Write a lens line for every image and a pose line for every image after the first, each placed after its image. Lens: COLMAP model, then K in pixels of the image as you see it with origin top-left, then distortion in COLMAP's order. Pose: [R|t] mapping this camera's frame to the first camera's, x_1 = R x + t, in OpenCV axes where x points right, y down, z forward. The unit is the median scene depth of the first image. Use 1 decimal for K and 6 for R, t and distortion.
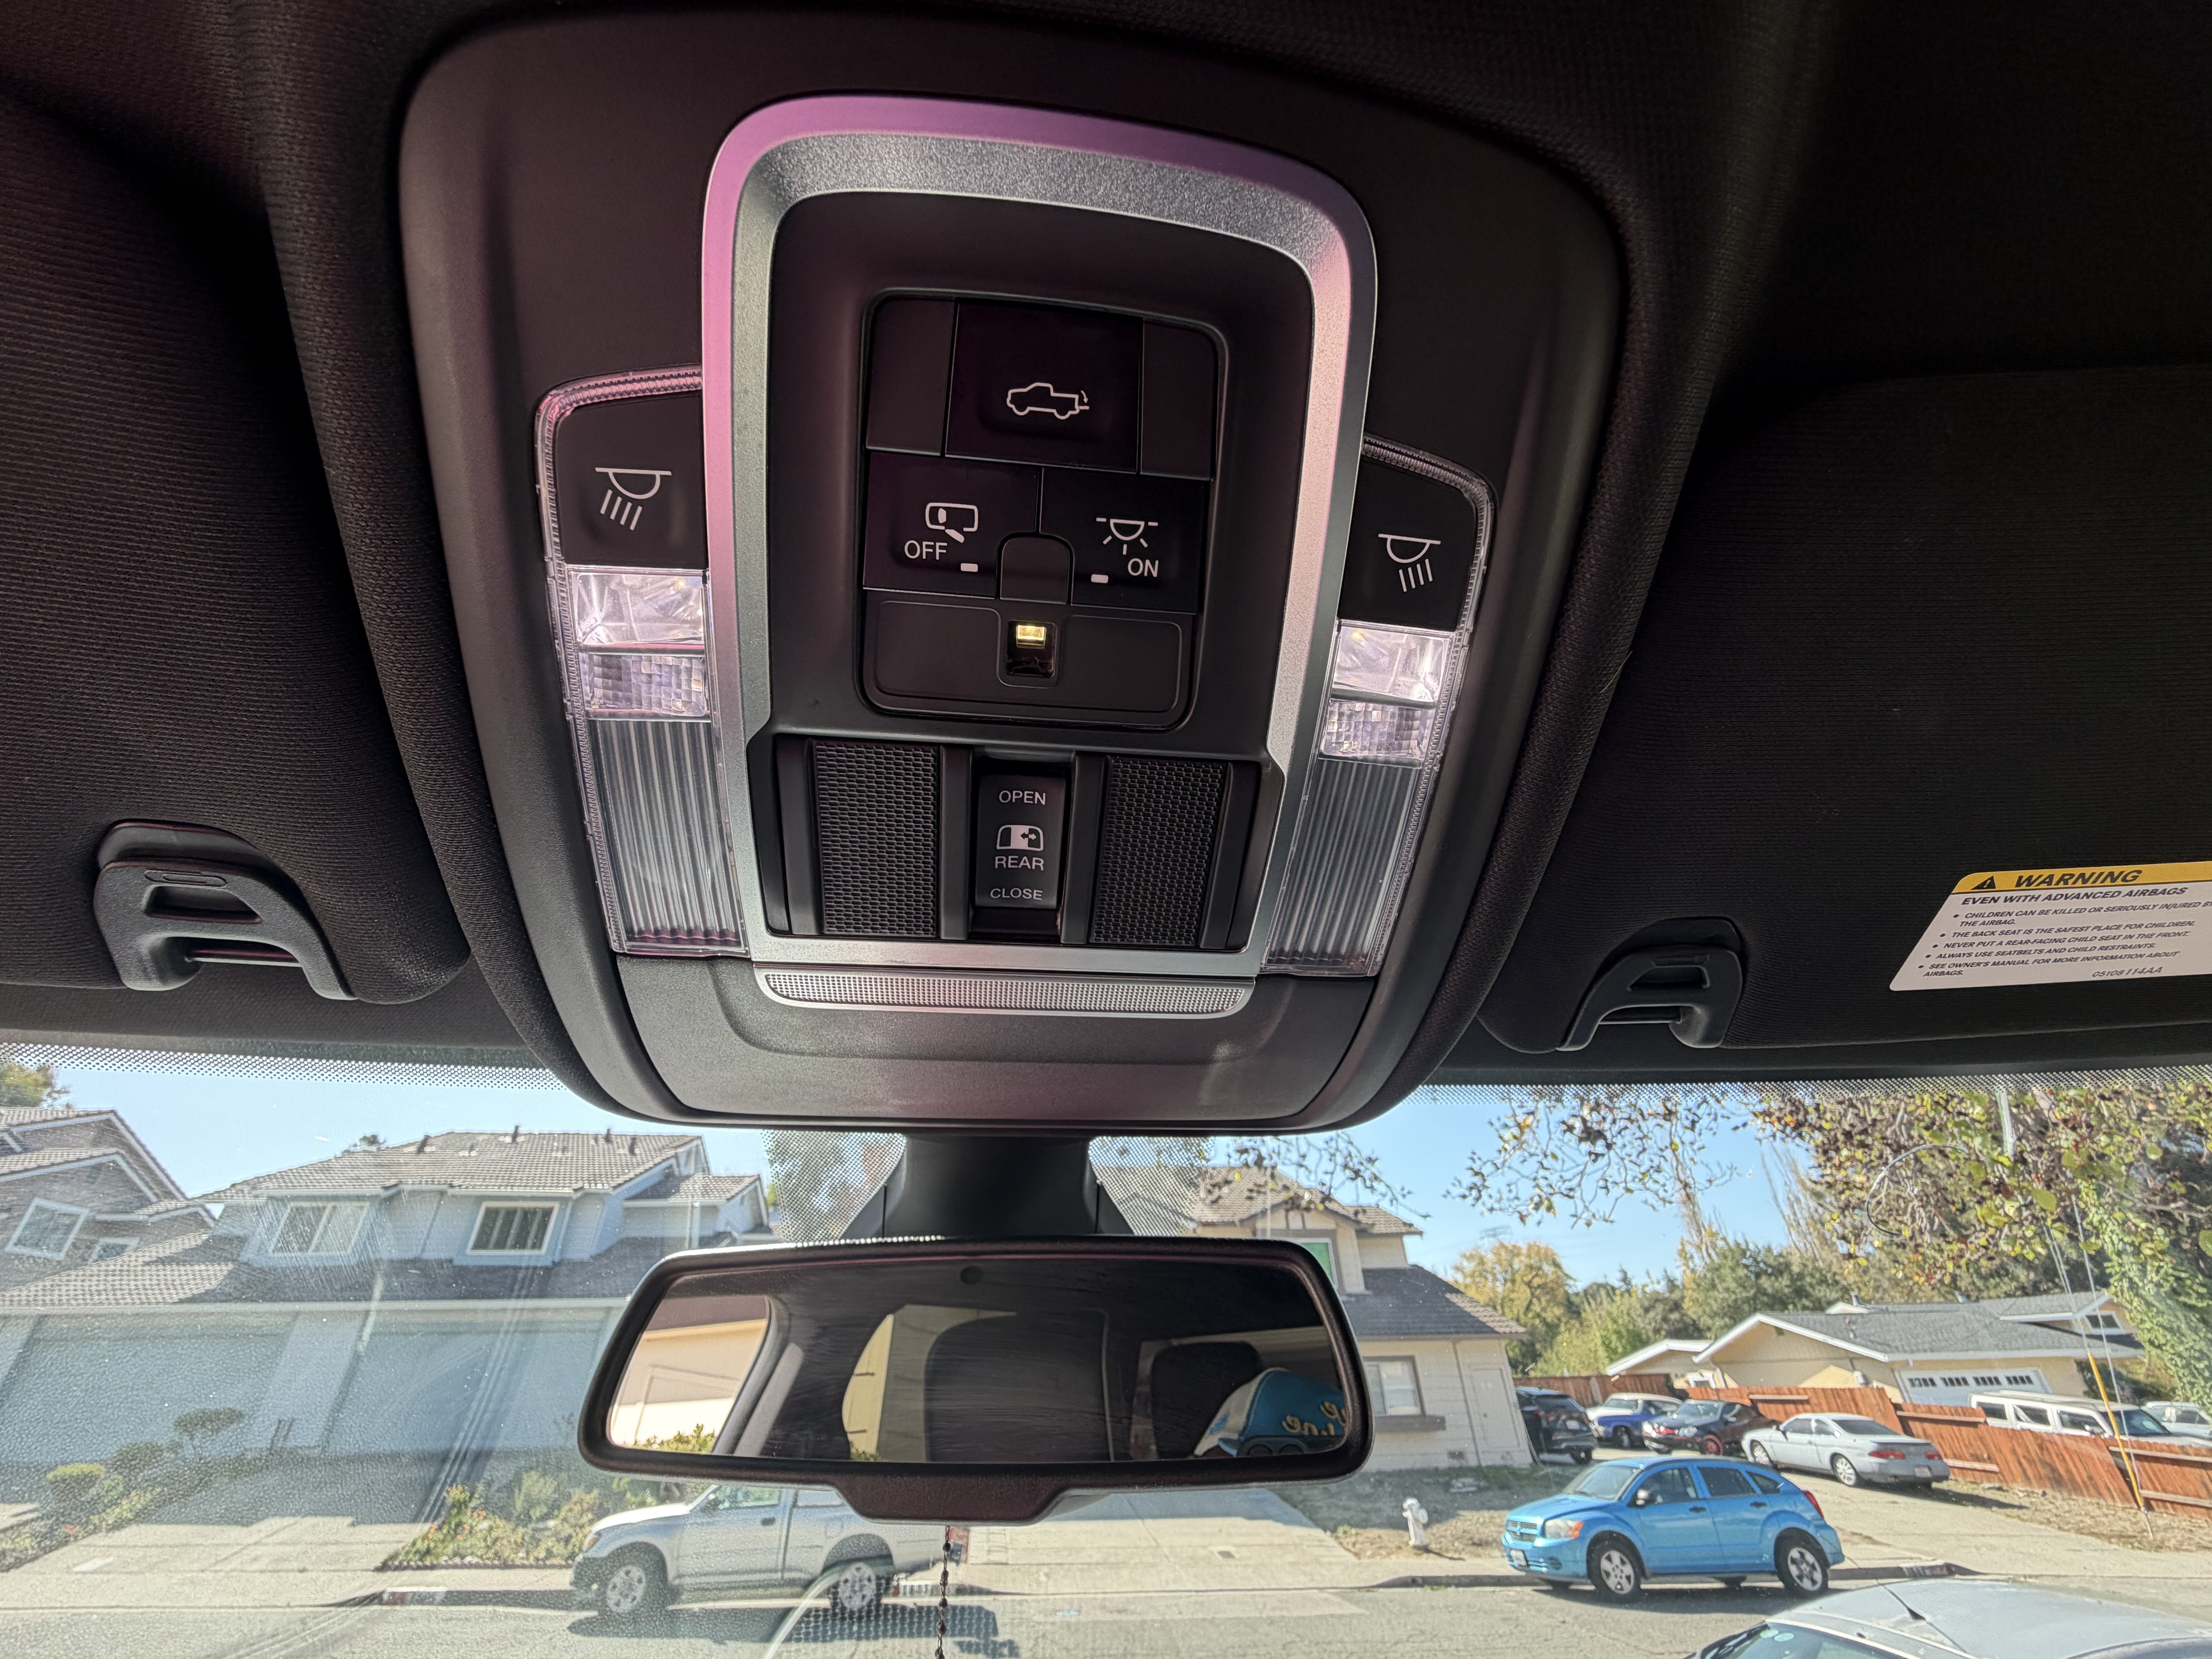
lens RADIAL K [[882.7, 0, 1105.2], [0, 882.7, 837.2], [0, 0, 1]] dist [-0.000695, 0.000634]
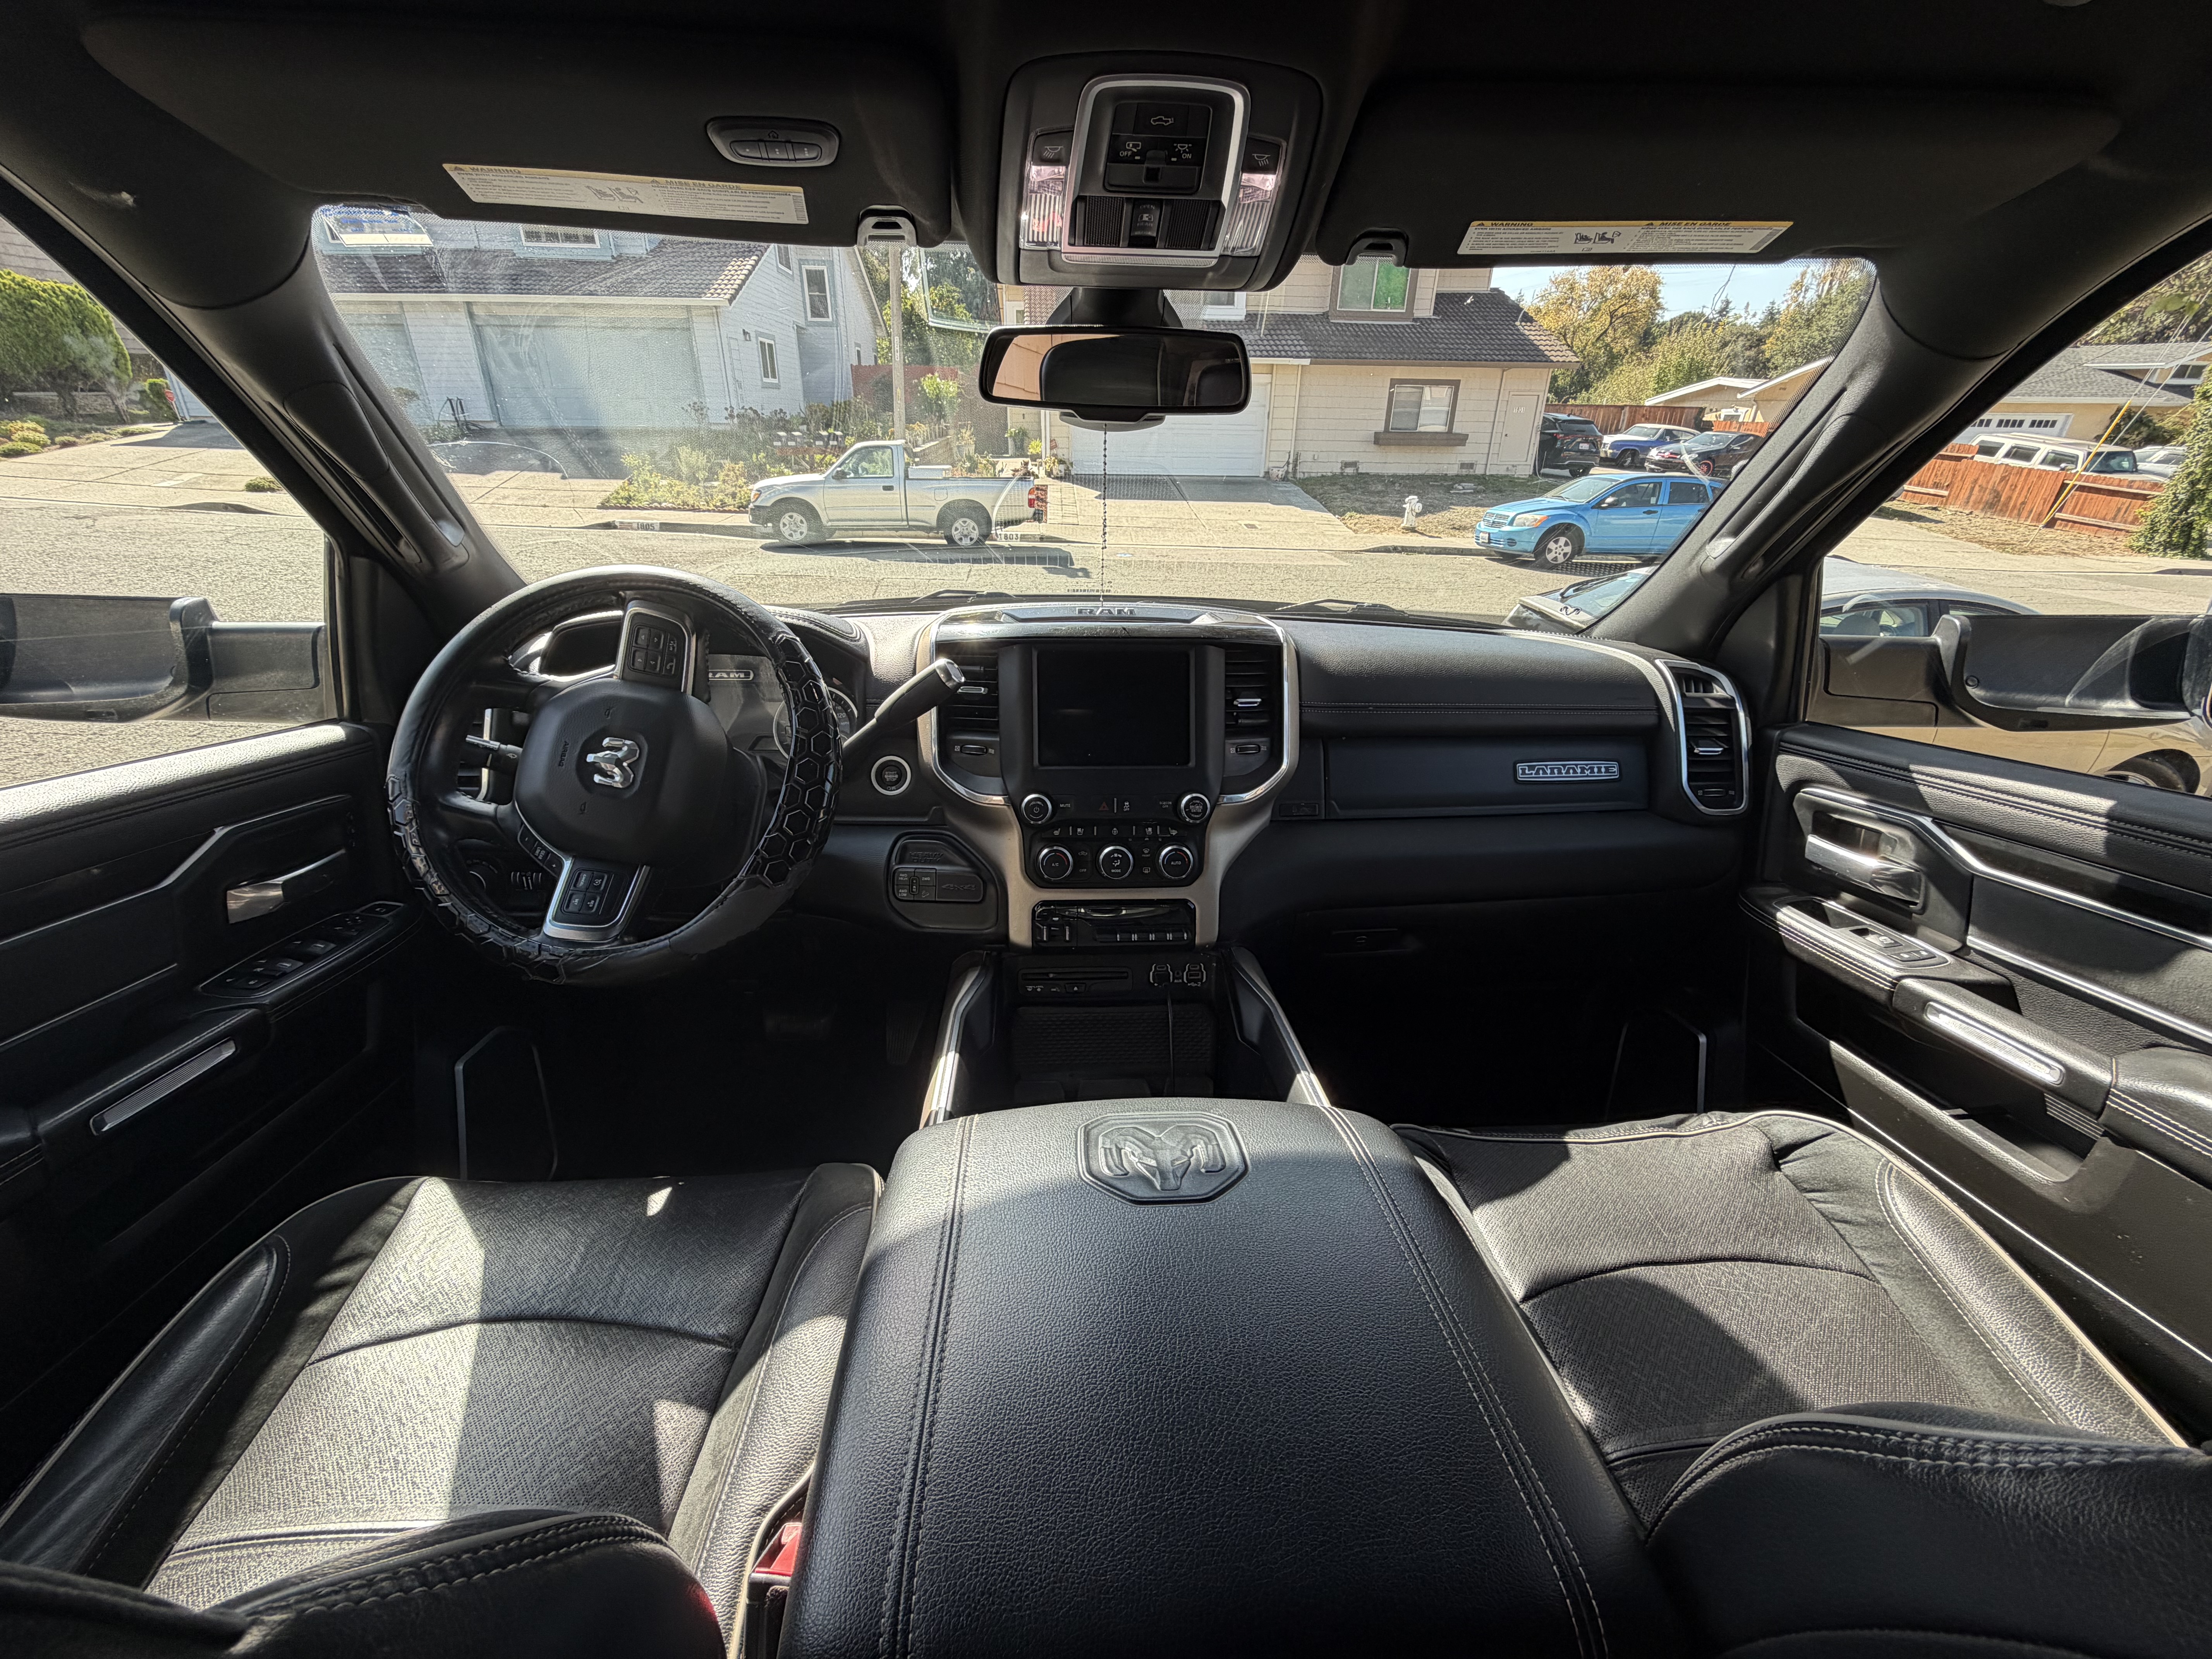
lens RADIAL K [[882.7, 0, 1107.1], [0, 882.7, 819.6], [0, 0, 1]] dist [-0.000695, 0.000634]
pose [[0.997905, 0.053967, -0.035677, -0.000059], [0.001070, 0.537633, 0.843178, -0.018817], [0.064685, -0.841450, 0.536449, -0.031837]]
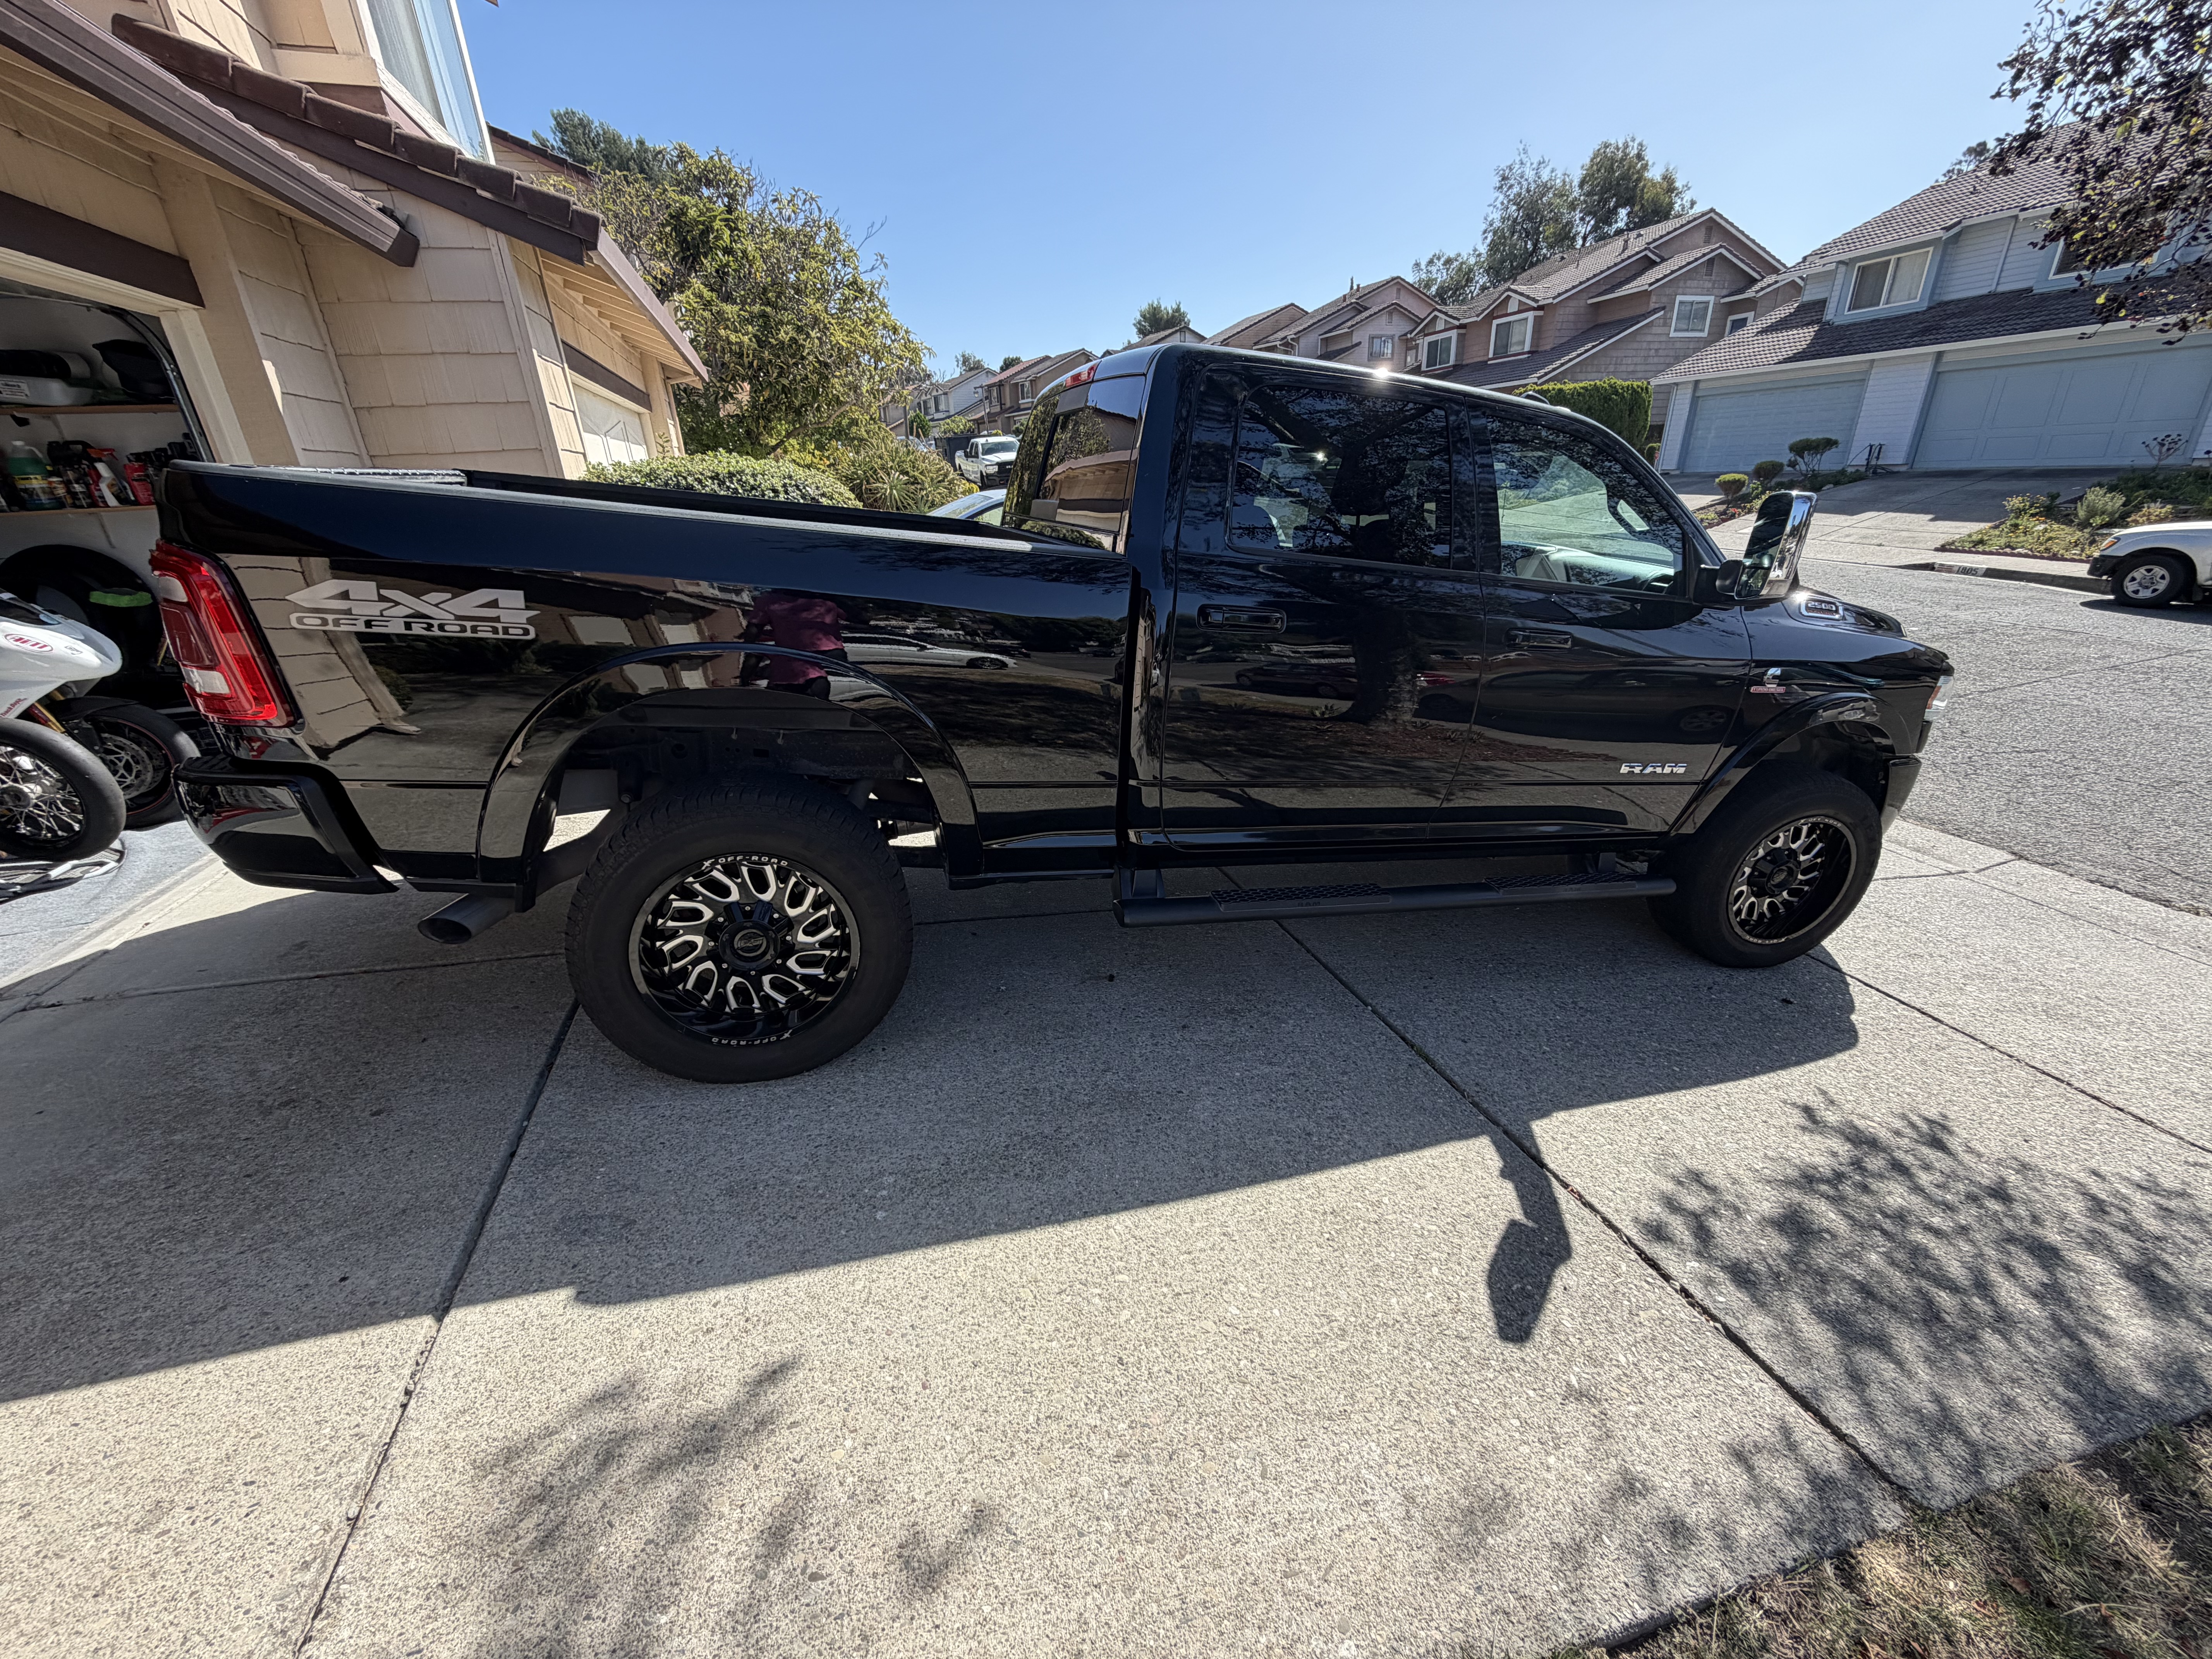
lens RADIAL K [[882.7, 0, 1091.3], [0, 882.7, 832.0], [0, 0, 1]] dist [-0.000695, 0.000634]
pose [[0.177571, 0.382941, -0.906545, 0.203621], [0.557927, 0.719663, 0.413283, -0.071232], [0.810670, -0.579173, -0.085862, -0.095543]]
